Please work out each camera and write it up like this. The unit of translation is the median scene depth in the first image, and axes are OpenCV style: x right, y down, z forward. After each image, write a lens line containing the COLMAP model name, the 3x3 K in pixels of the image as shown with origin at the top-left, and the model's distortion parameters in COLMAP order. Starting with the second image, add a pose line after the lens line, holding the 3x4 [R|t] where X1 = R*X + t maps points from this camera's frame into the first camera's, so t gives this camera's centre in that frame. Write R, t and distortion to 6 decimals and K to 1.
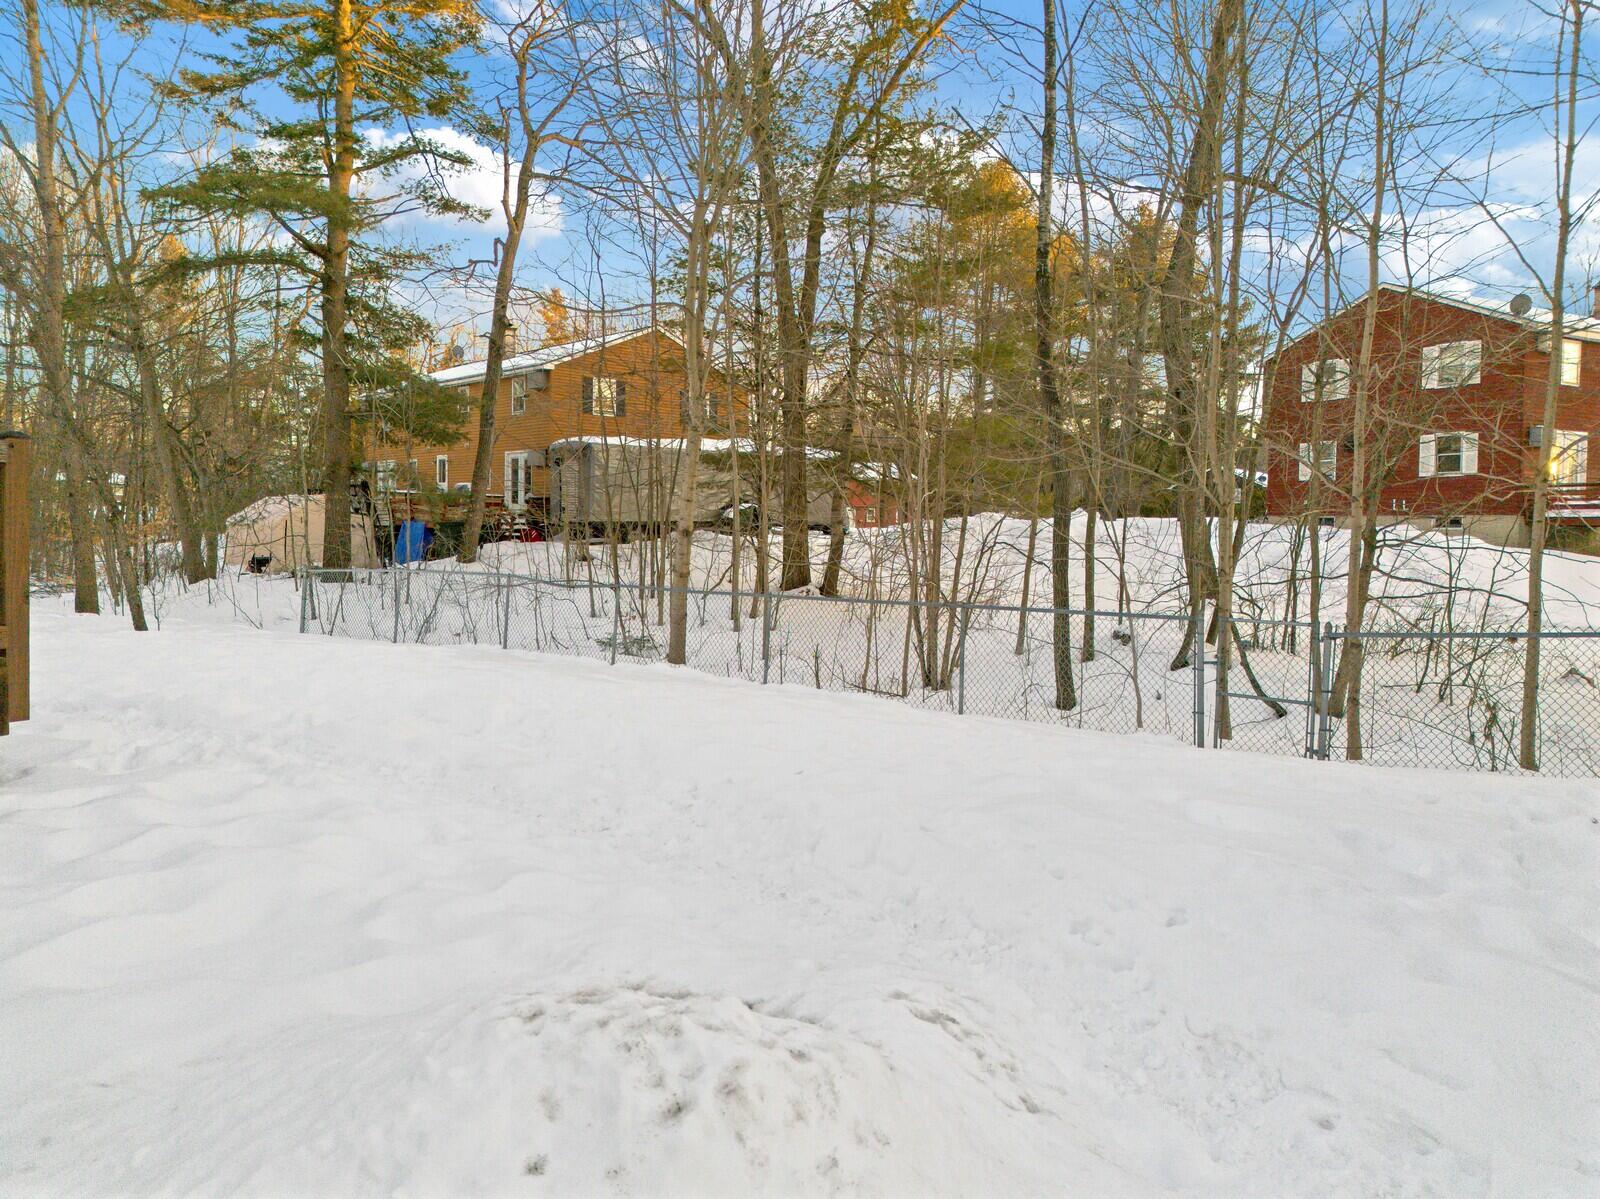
lens RADIAL K [[1131.6, 0, 804.2], [0, 1131.6, 562.6], [0, 0, 1]] dist [0.074800, -0.071767]
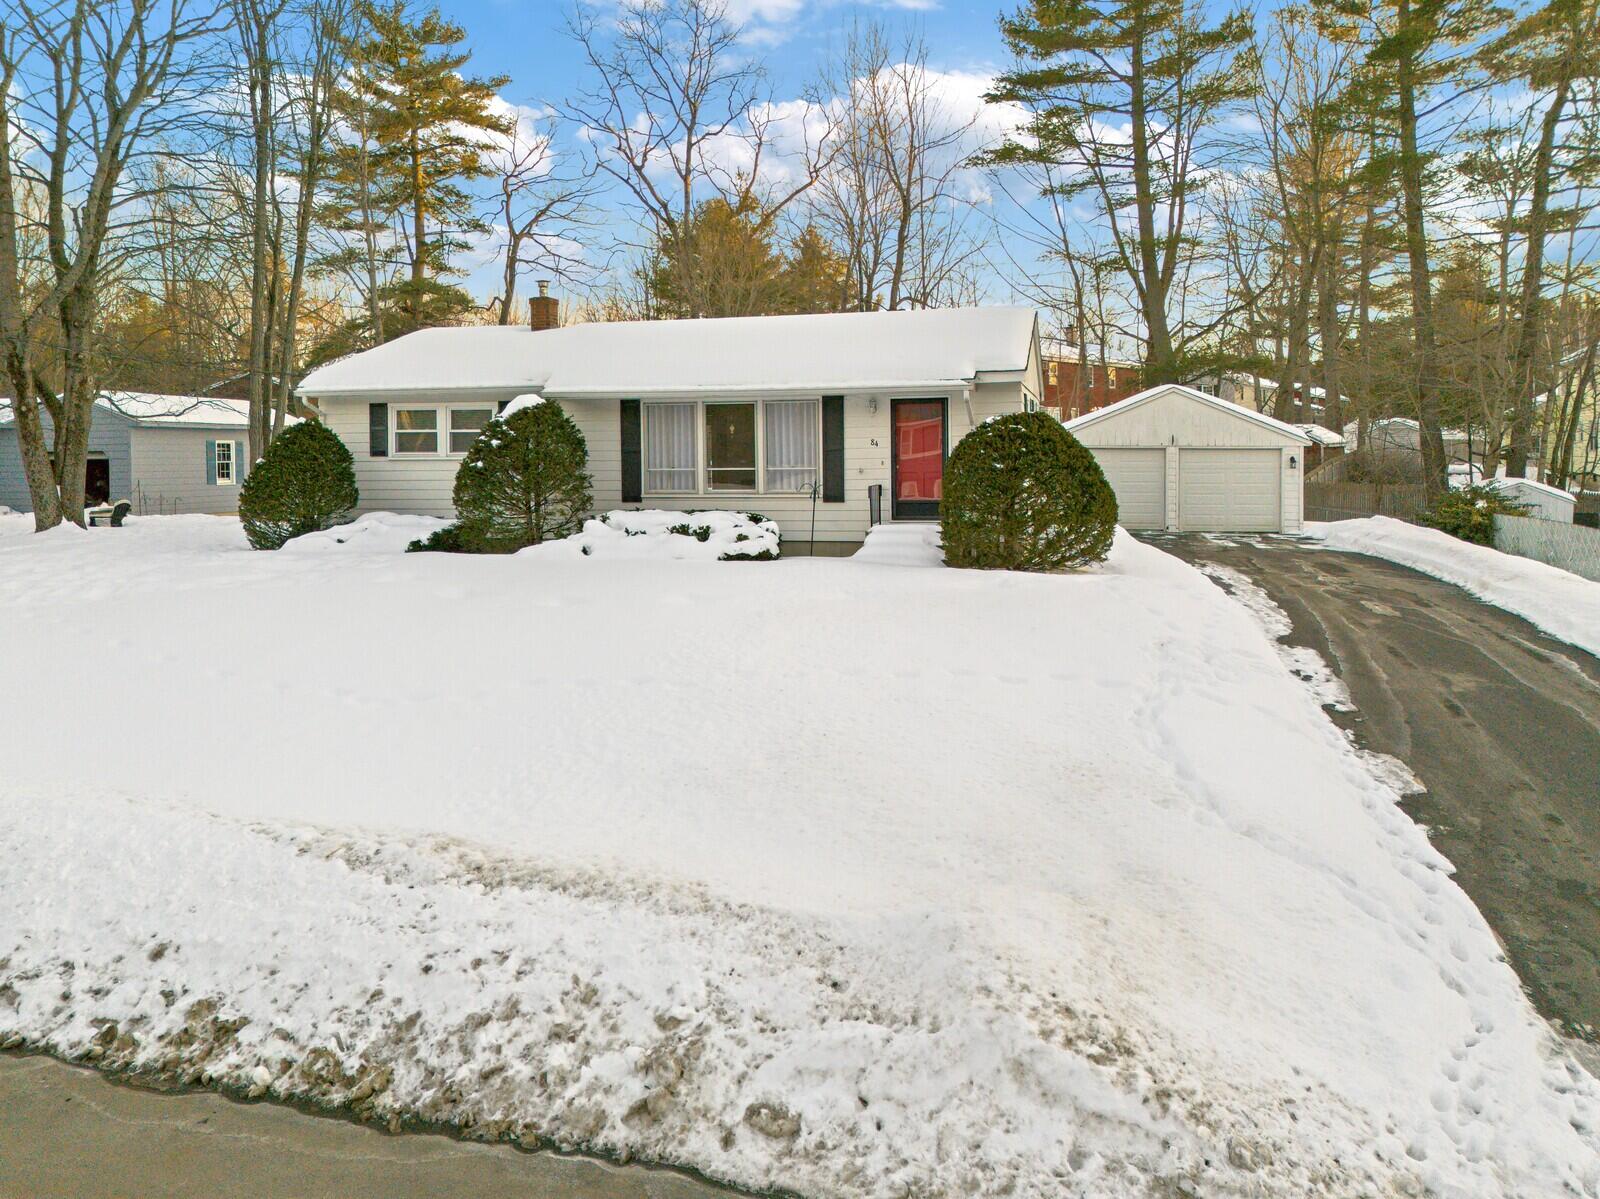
lens RADIAL K [[1158.4, 0, 807.9], [0, 1158.4, 485.5], [0, 0, 1]] dist [0.072849, -0.063197]
pose [[0.942900, -0.032466, 0.331491, -0.449865], [0.032624, 0.999455, 0.005089, -0.000983], [-0.331476, 0.006017, 0.943445, -0.831324]]
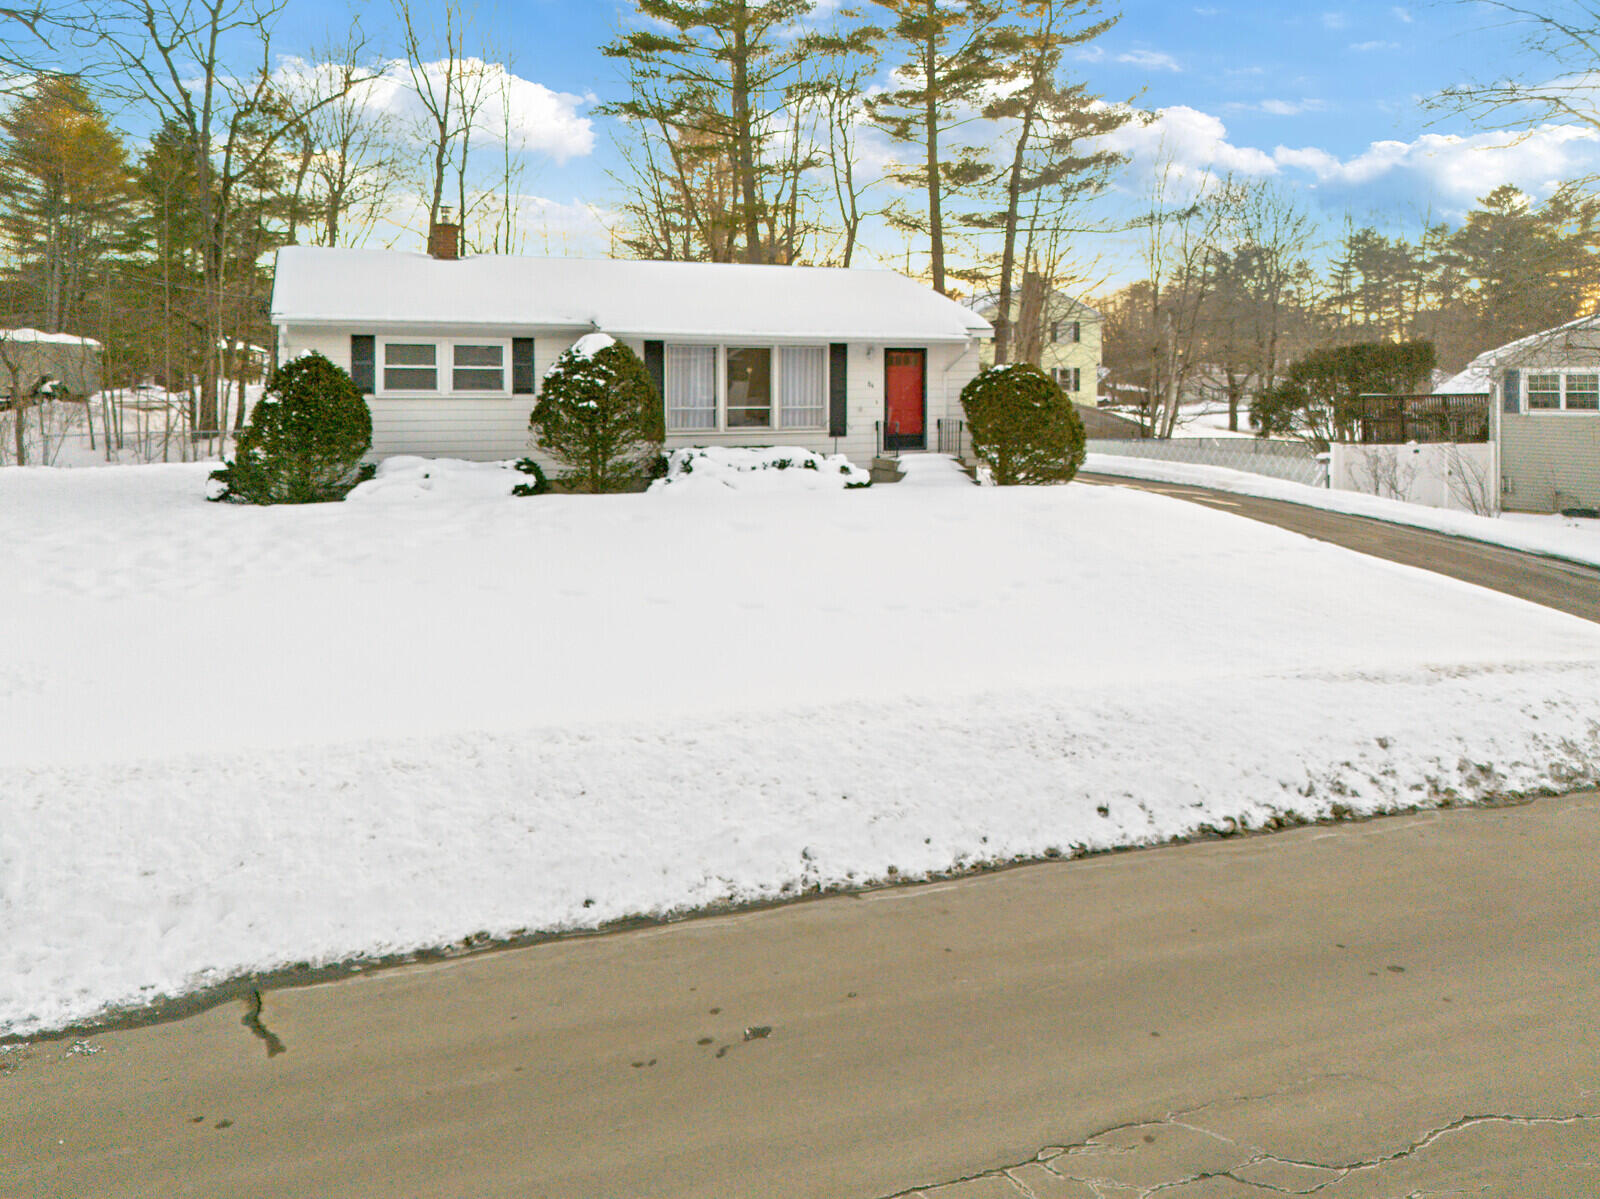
lens RADIAL K [[1188.6, 0, 797.5], [0, 1188.6, 408.0], [0, 0, 1]] dist [0.033412, -0.003290]
pose [[0.577031, -0.031136, 0.816128, -0.860164], [0.032789, 0.999351, 0.014943, -0.018493], [-0.816064, 0.018137, 0.577677, -0.637443]]
